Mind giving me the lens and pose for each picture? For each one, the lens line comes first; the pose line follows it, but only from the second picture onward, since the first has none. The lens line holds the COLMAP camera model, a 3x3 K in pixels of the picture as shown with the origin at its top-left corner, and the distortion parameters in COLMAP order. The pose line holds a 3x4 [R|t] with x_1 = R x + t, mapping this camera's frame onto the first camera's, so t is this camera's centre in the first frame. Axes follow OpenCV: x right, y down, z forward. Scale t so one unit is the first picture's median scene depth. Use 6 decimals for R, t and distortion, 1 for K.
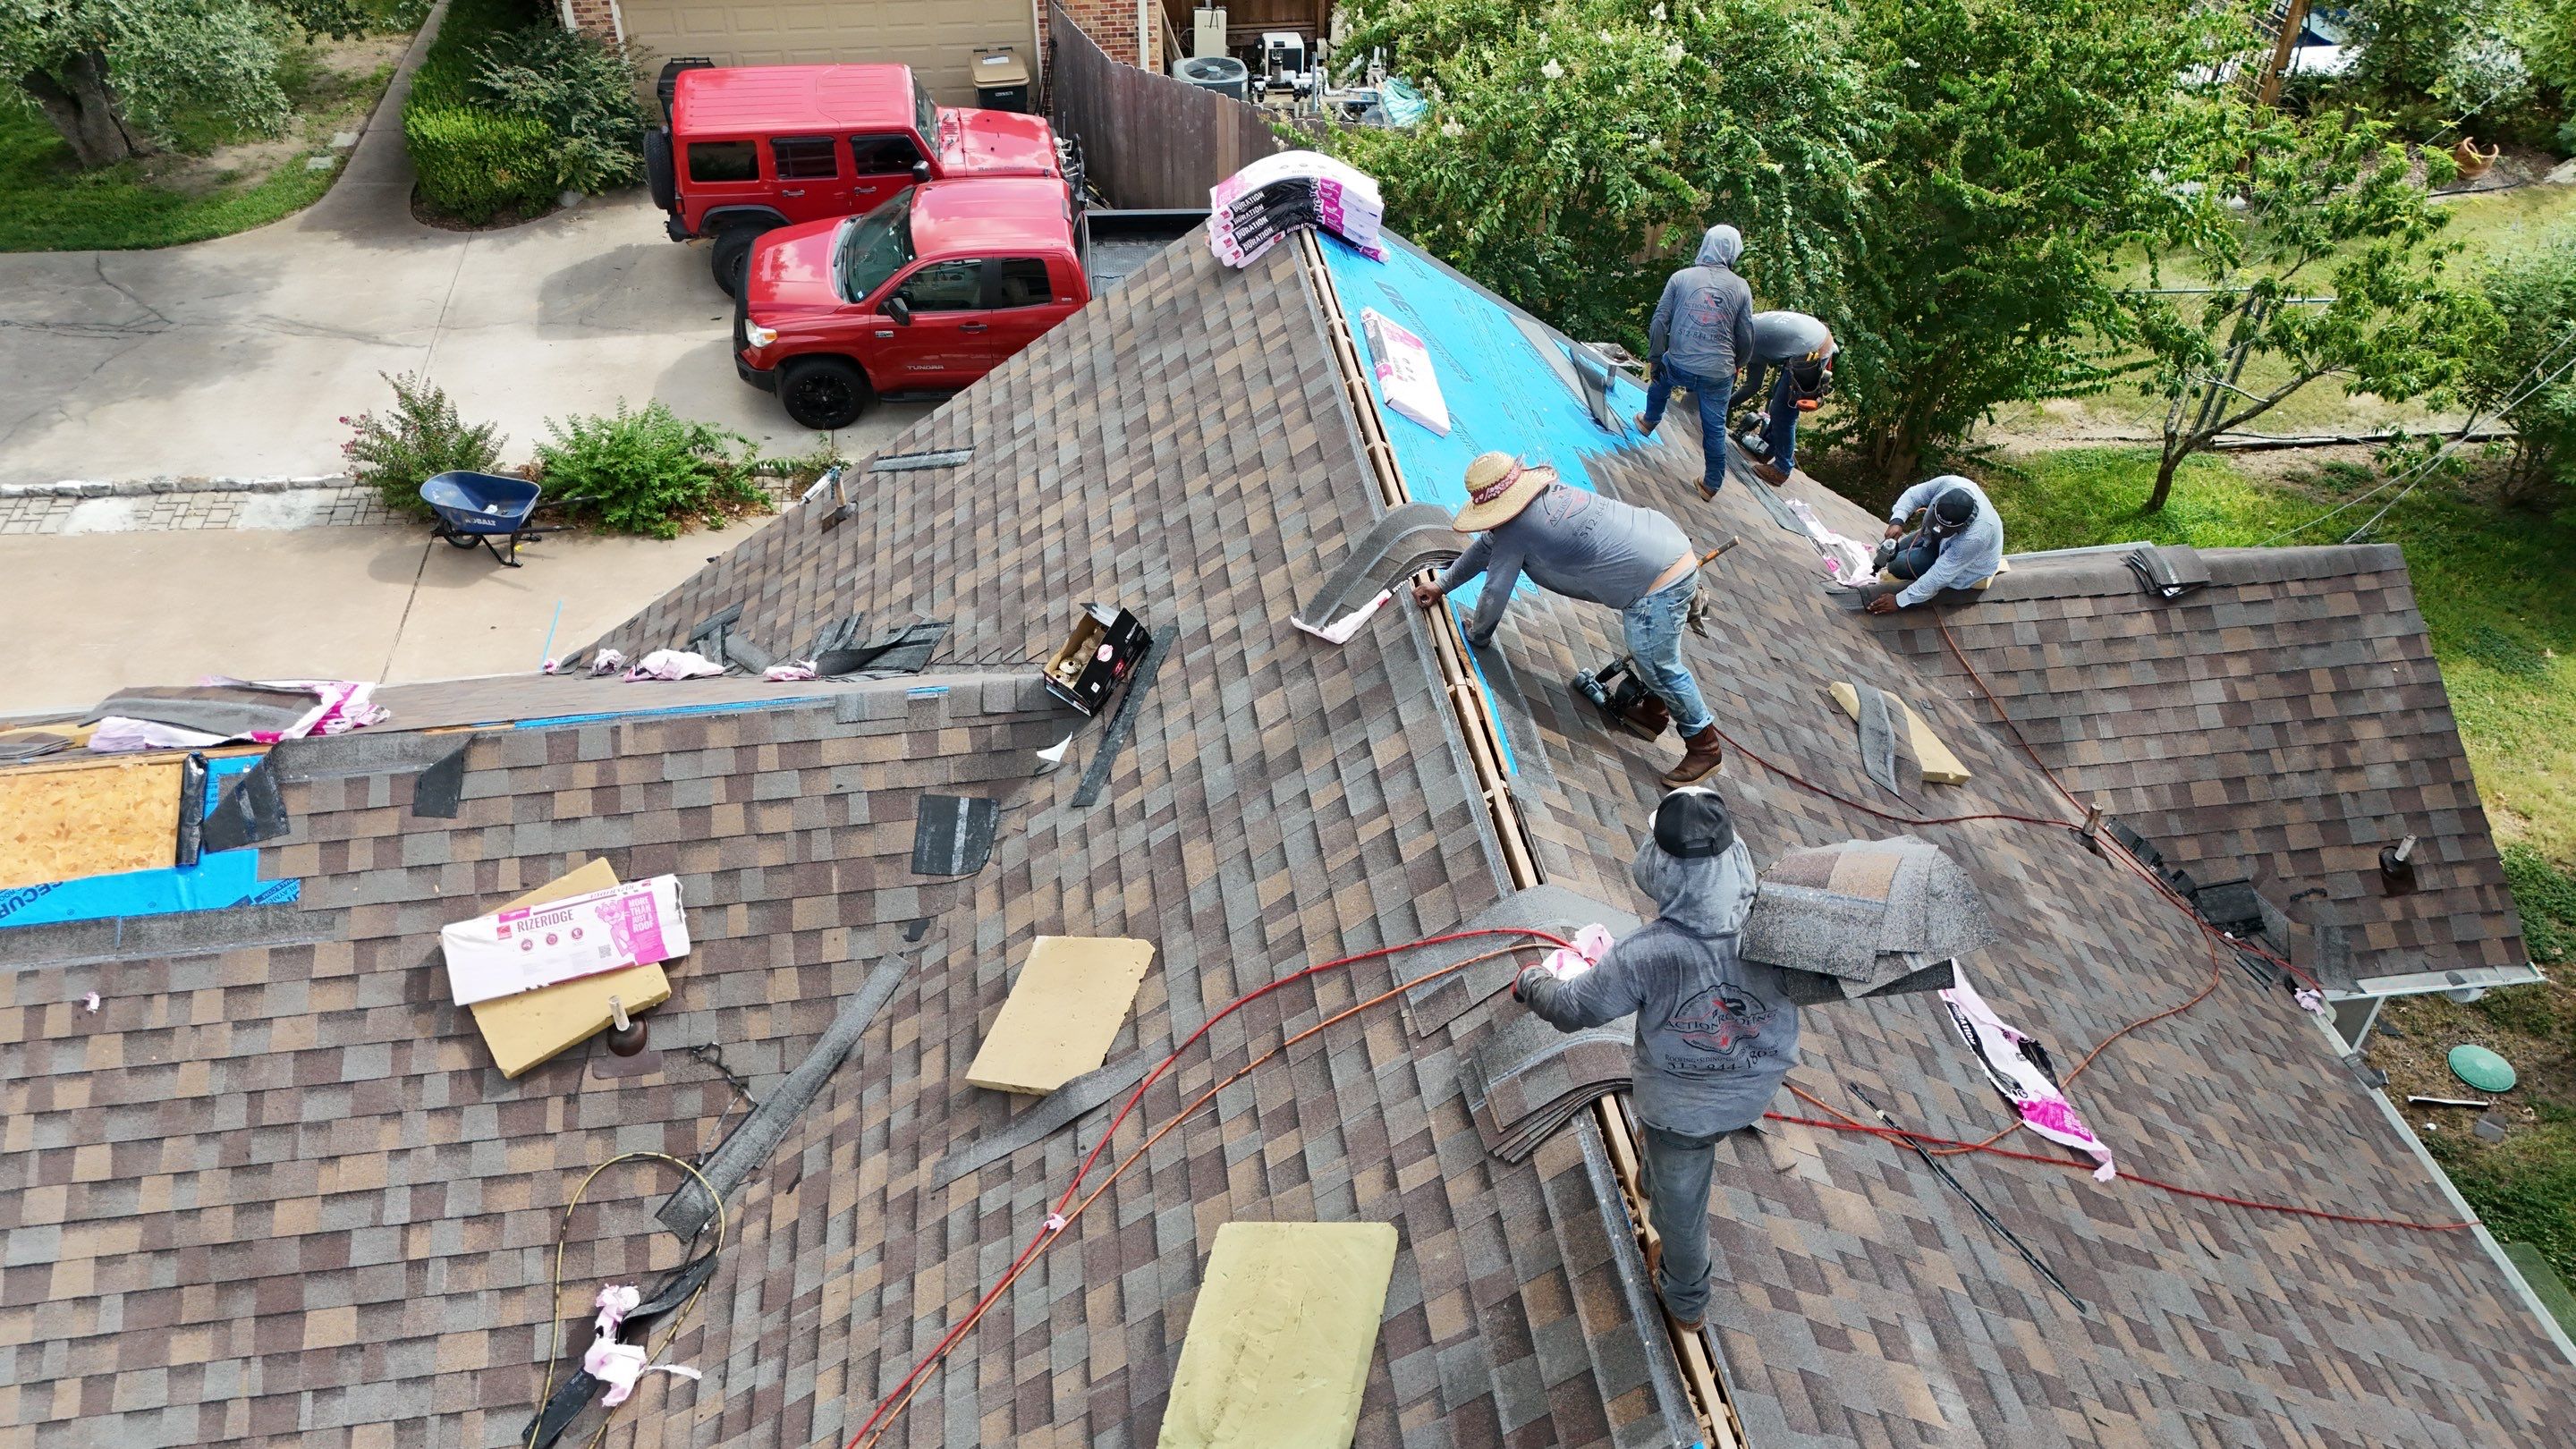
lens RADIAL K [[1897.2, 0, 1282.6], [0, 1897.2, 714.0], [0, 0, 1]] dist [0.080470, -0.078048]
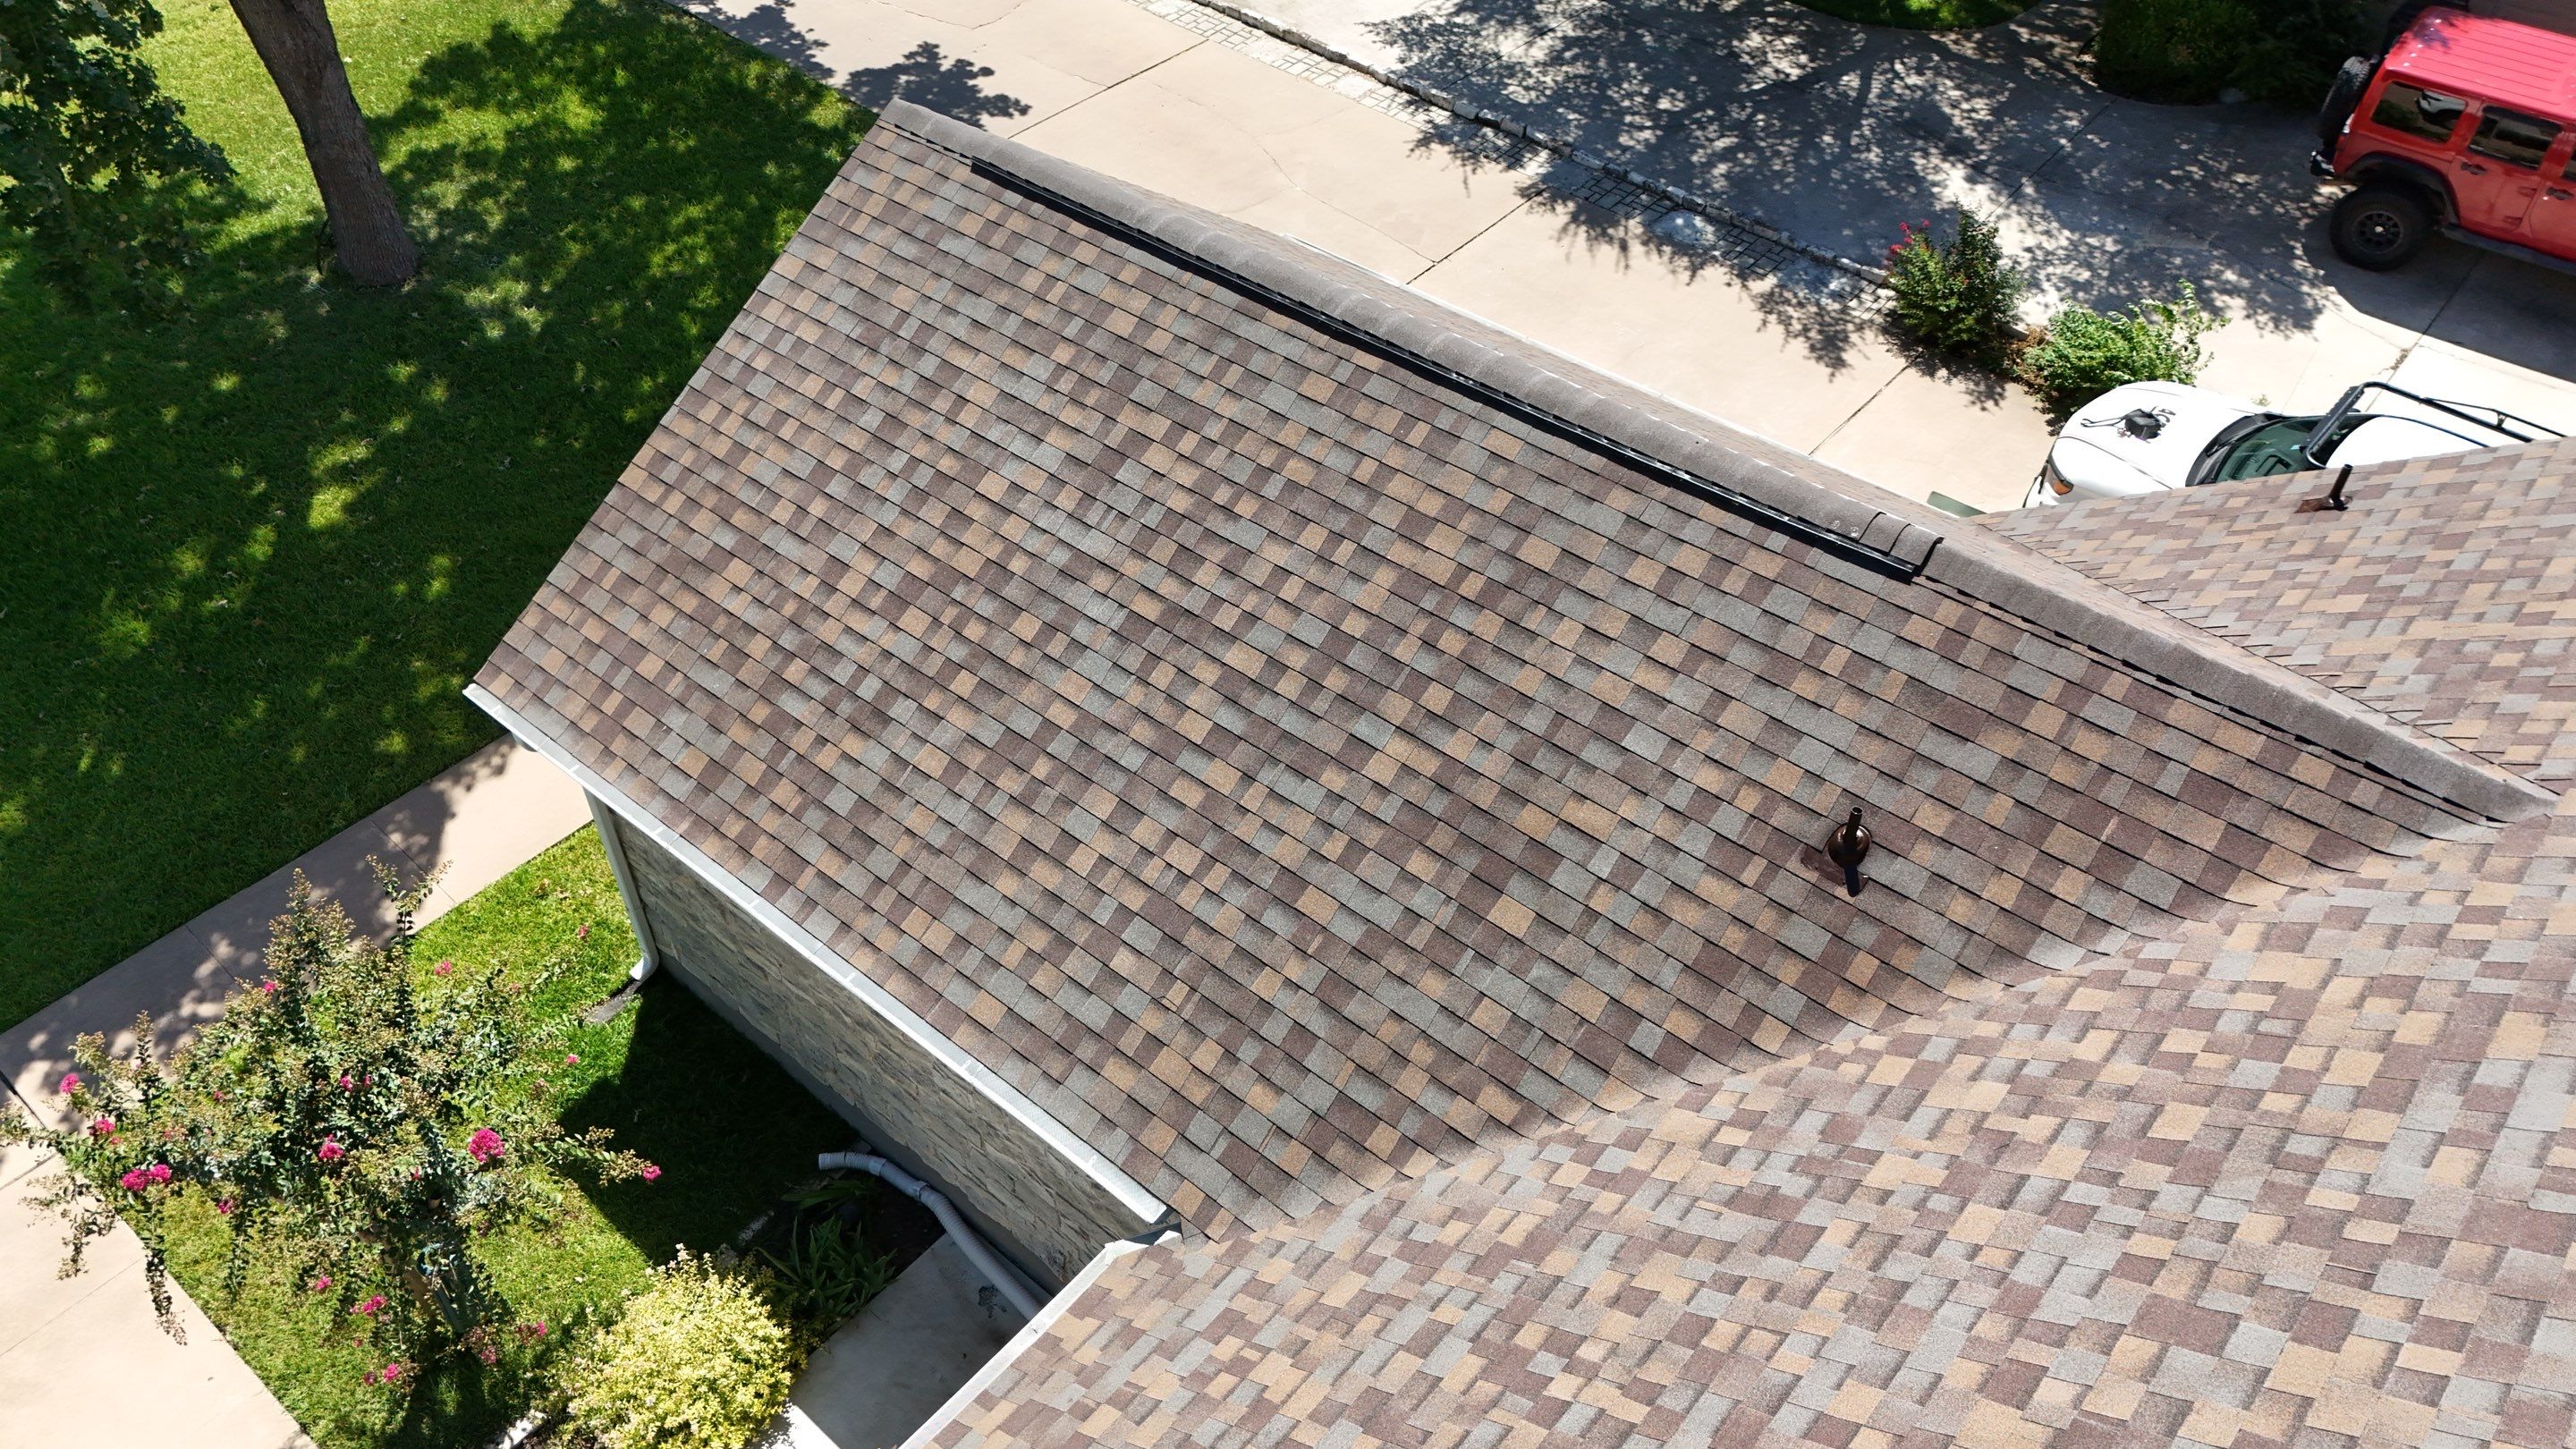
lens RADIAL K [[1897.2, 0, 1289.2], [0, 1897.2, 722.4], [0, 0, 1]] dist [0.080470, -0.078048]
pose [[0.668370, 0.506217, -0.545000, -0.009617], [-0.470180, 0.855275, 0.217799, 0.025044], [0.576378, 0.110678, 0.809653, -0.031772]]
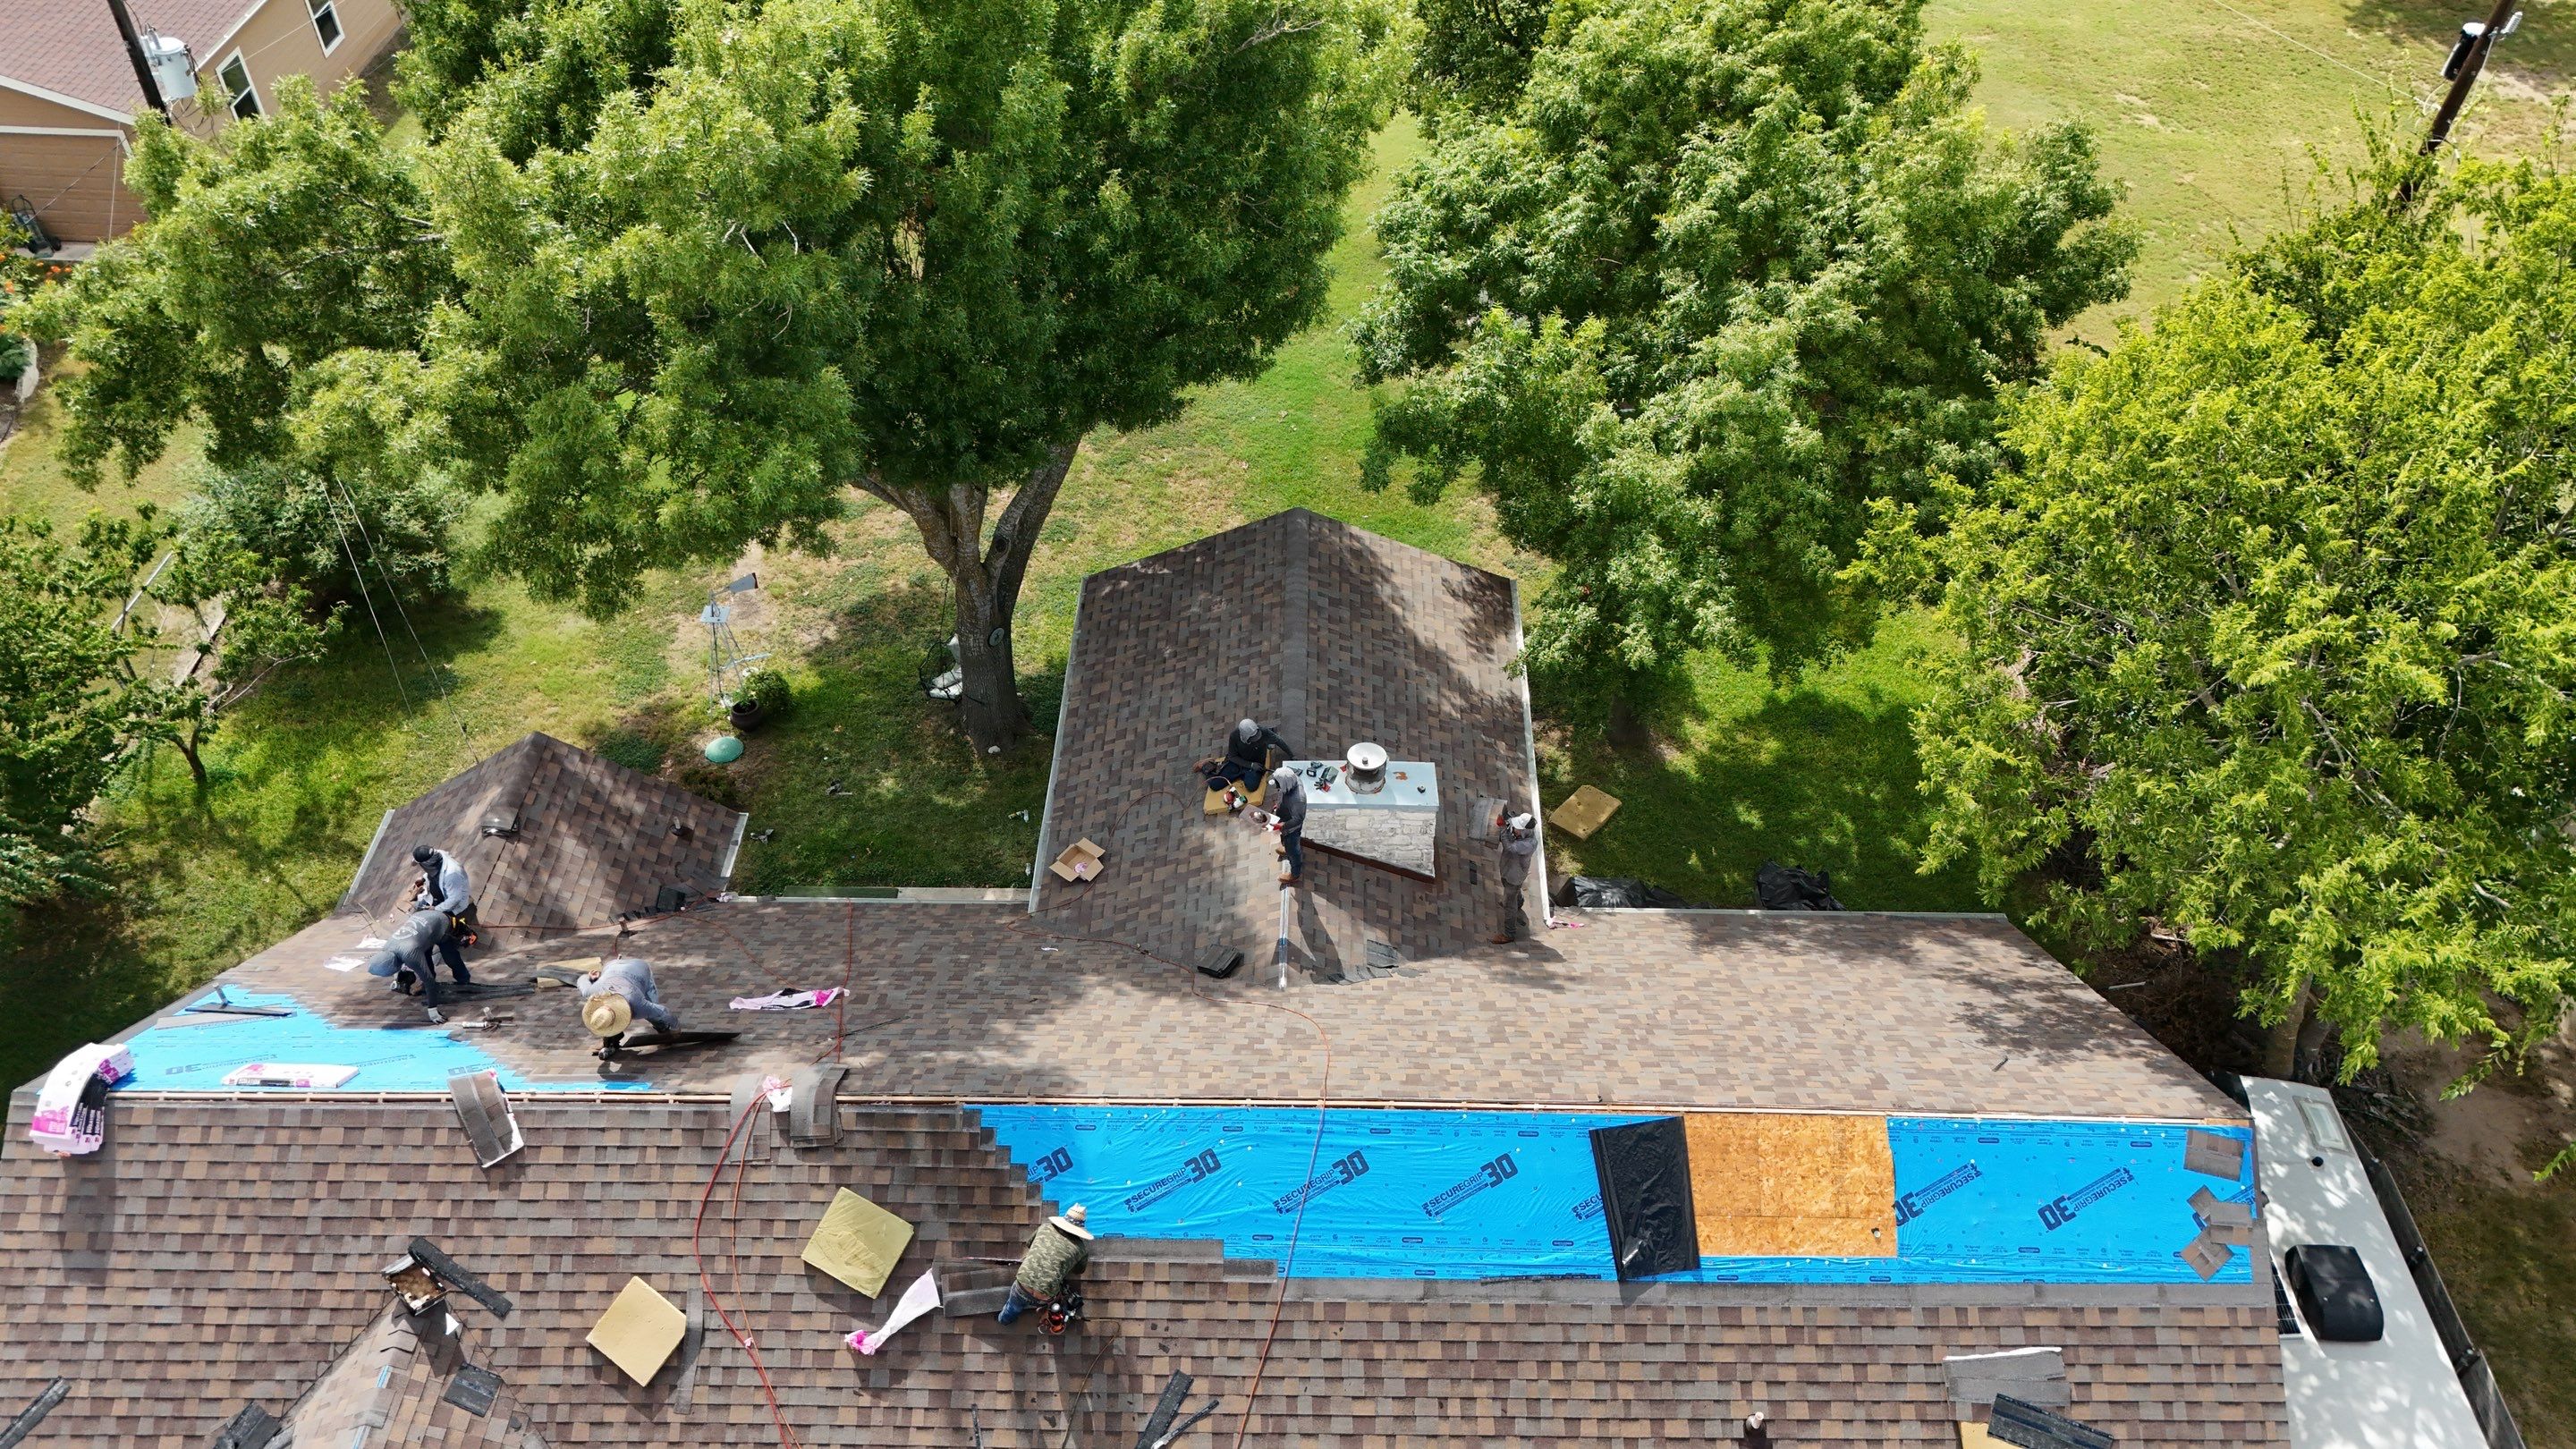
lens RADIAL K [[1897.2, 0, 1284.8], [0, 1897.2, 727.8], [0, 0, 1]] dist [0.080470, -0.078048]
pose [[0.152618, -0.692059, 0.705523, -0.971182], [0.615894, 0.624909, 0.479754, -0.787858], [-0.772905, 0.361308, 0.521607, -0.870820]]
